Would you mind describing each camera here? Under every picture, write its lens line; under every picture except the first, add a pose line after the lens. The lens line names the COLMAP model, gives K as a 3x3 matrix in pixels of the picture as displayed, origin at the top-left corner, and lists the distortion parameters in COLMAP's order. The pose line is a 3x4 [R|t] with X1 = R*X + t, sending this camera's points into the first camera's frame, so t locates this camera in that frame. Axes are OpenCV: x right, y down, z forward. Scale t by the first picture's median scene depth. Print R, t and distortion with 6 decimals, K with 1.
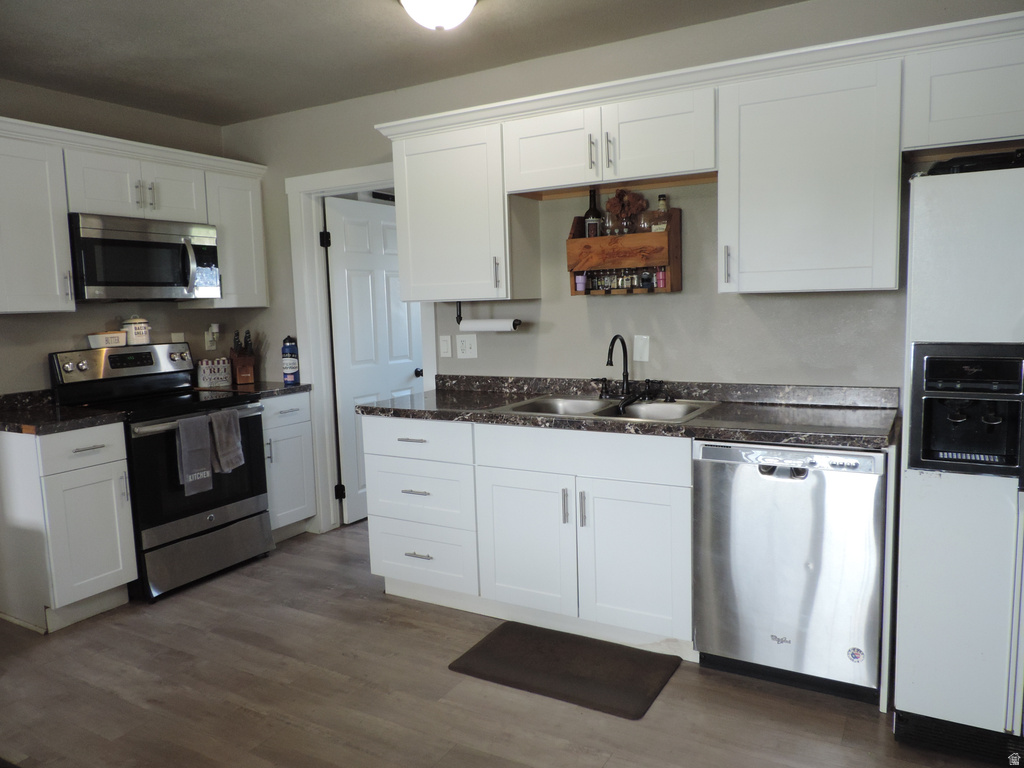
lens RADIAL K [[737.3, 0, 511.2], [0, 737.3, 380.8], [0, 0, 1]] dist [-0.008260, -0.002834]
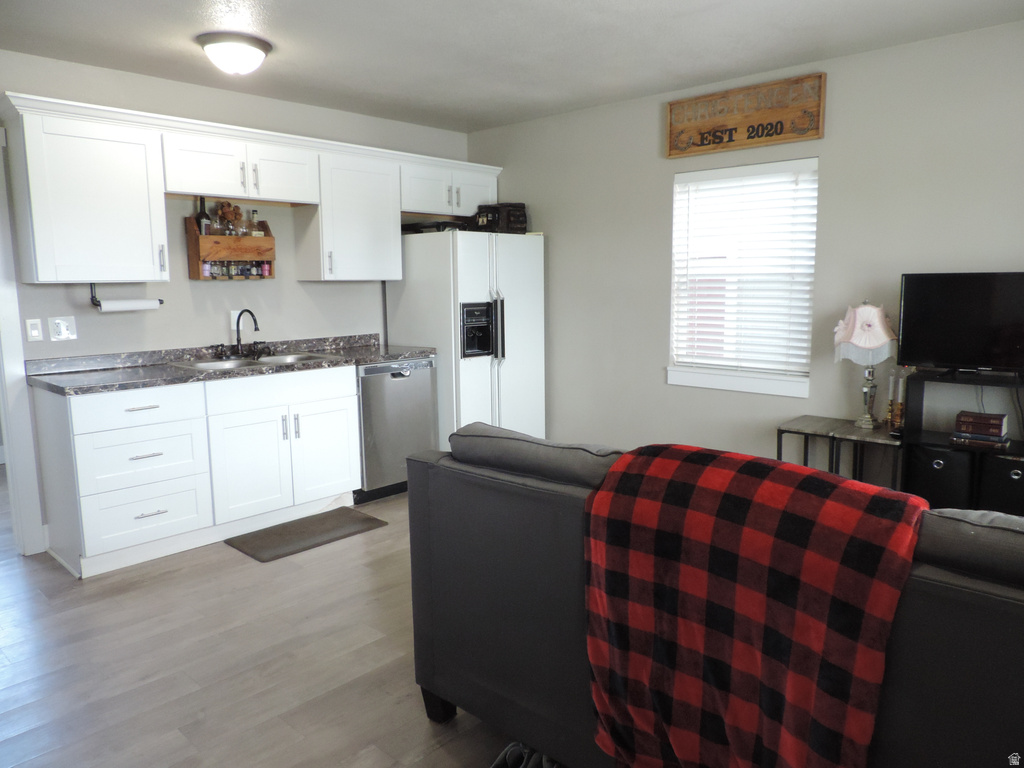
lens RADIAL K [[737.3, 0, 511.0], [0, 737.3, 385.3], [0, 0, 1]] dist [-0.008260, -0.002834]
pose [[0.222094, -0.109297, 0.968880, -1.081966], [0.113349, 0.989854, 0.085680, 0.015746], [-0.968414, 0.090793, 0.232229, 0.218850]]
